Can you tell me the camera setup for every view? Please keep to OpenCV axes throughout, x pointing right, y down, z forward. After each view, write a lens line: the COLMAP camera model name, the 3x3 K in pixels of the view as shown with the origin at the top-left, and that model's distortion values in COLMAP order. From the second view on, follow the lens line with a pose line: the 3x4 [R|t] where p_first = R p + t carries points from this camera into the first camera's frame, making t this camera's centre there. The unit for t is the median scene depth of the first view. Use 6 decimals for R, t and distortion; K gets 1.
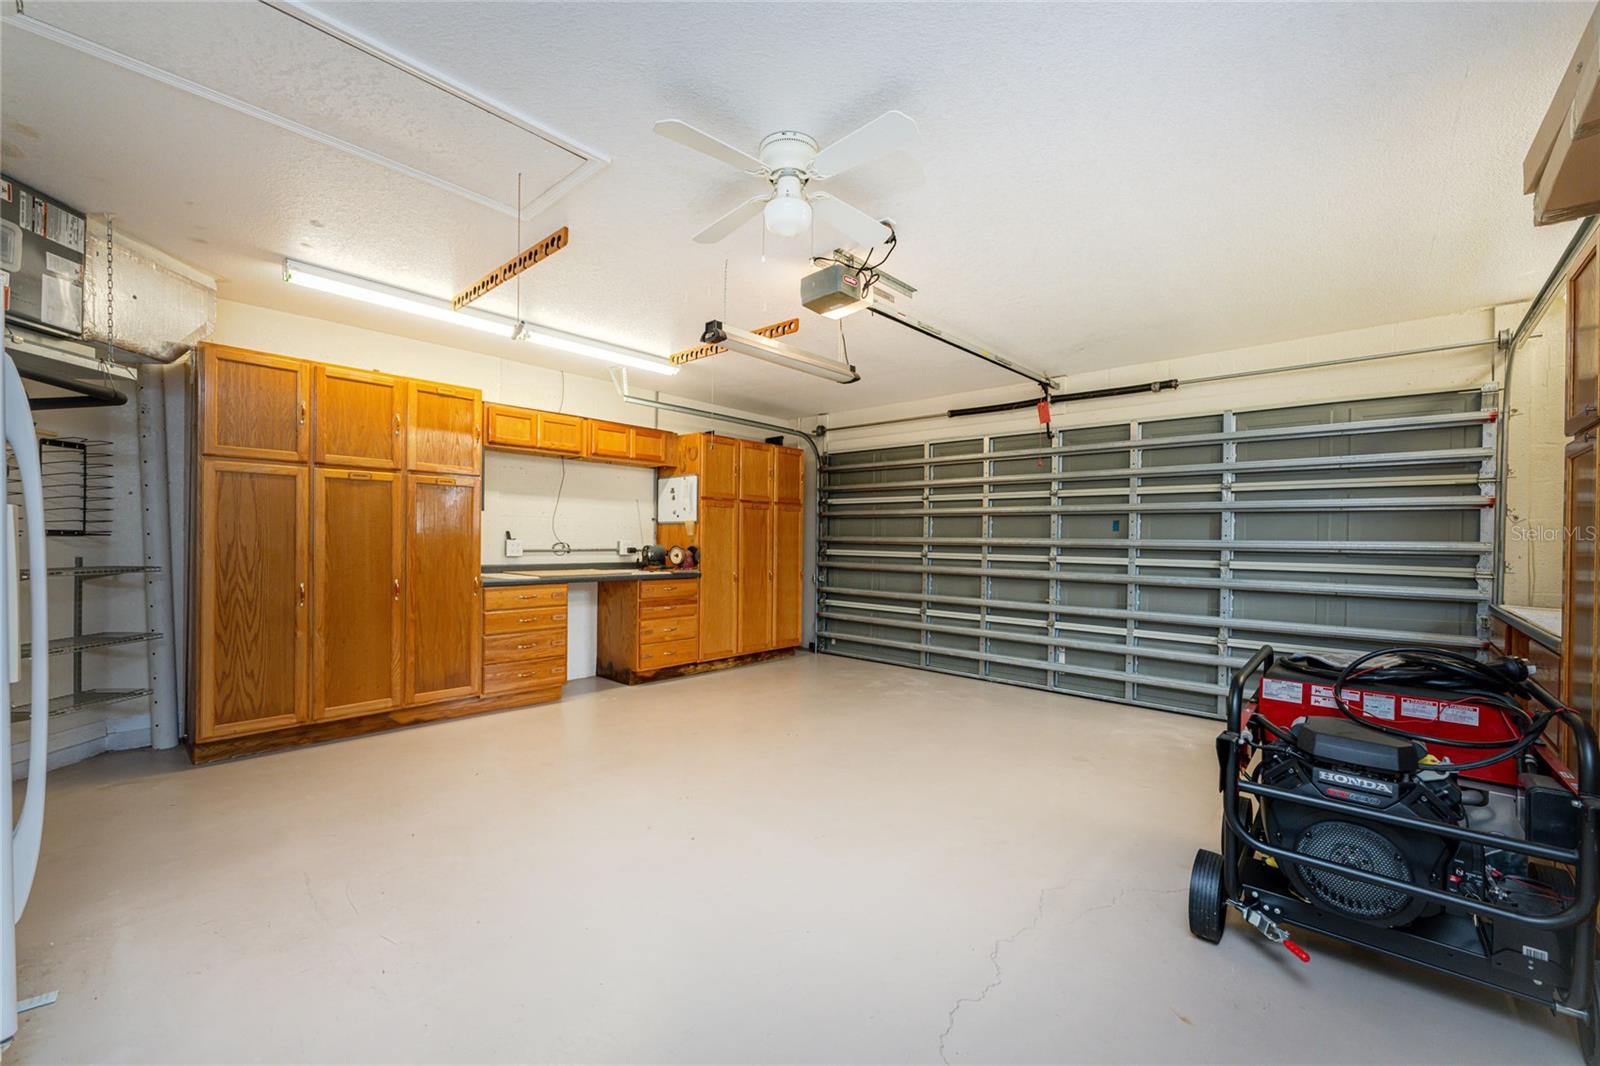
lens RADIAL K [[637.9, 0, 802.8], [0, 637.9, 545.4], [0, 0, 1]] dist [0.002160, -0.000123]
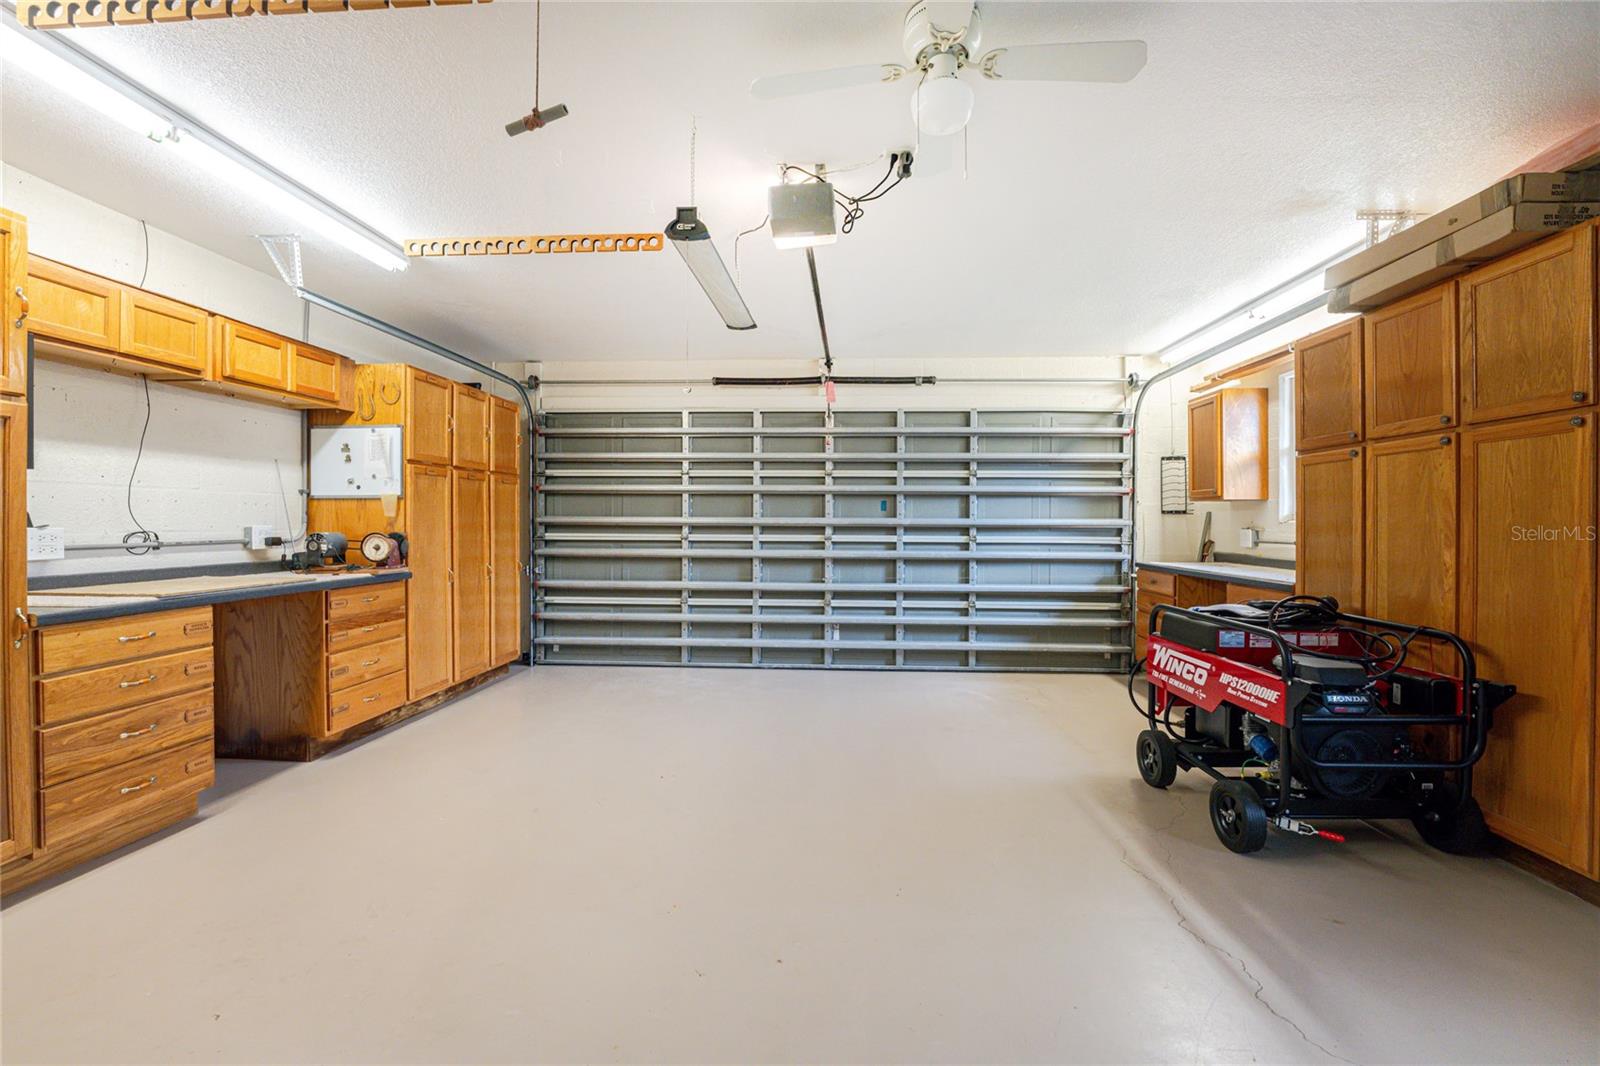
lens RADIAL K [[654.4, 0, 806.8], [0, 654.4, 525.6], [0, 0, 1]] dist [-0.027500, 0.000334]
pose [[0.776456, -0.013977, 0.630017, -0.265501], [0.012179, 0.999900, 0.007173, -0.006055], [-0.630054, 0.002104, 0.776548, 0.203656]]
